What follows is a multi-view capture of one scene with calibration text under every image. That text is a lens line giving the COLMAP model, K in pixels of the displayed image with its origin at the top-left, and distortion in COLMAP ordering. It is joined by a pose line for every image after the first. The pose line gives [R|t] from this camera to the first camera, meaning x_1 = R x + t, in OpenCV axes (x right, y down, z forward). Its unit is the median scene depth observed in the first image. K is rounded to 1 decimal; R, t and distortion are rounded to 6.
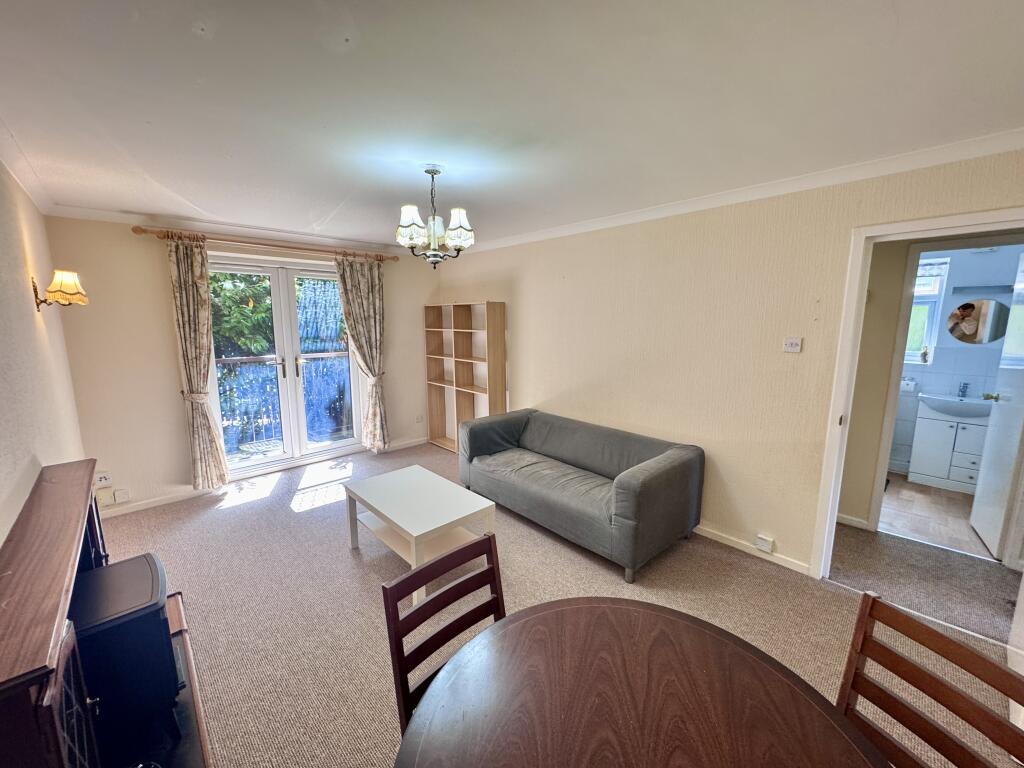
lens RADIAL K [[408.0, 0, 512.0], [0, 408.0, 384.0], [0, 0, 1]] dist [-0.000169, -0.000044]
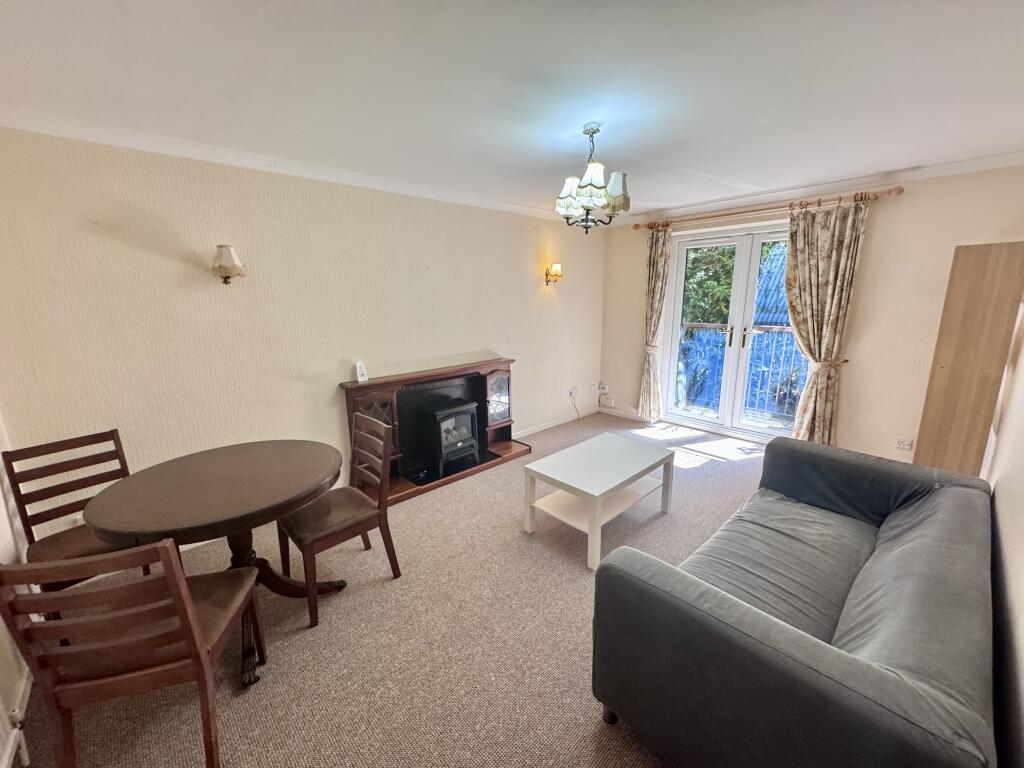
lens RADIAL K [[408.0, 0, 512.0], [0, 408.0, 384.0], [0, 0, 1]] dist [-0.000169, -0.000044]
pose [[-0.011118, 0.214926, -0.976567, 0.515520], [-0.150271, 0.965177, 0.214130, -0.067929], [0.988582, 0.149130, 0.021566, 0.511030]]
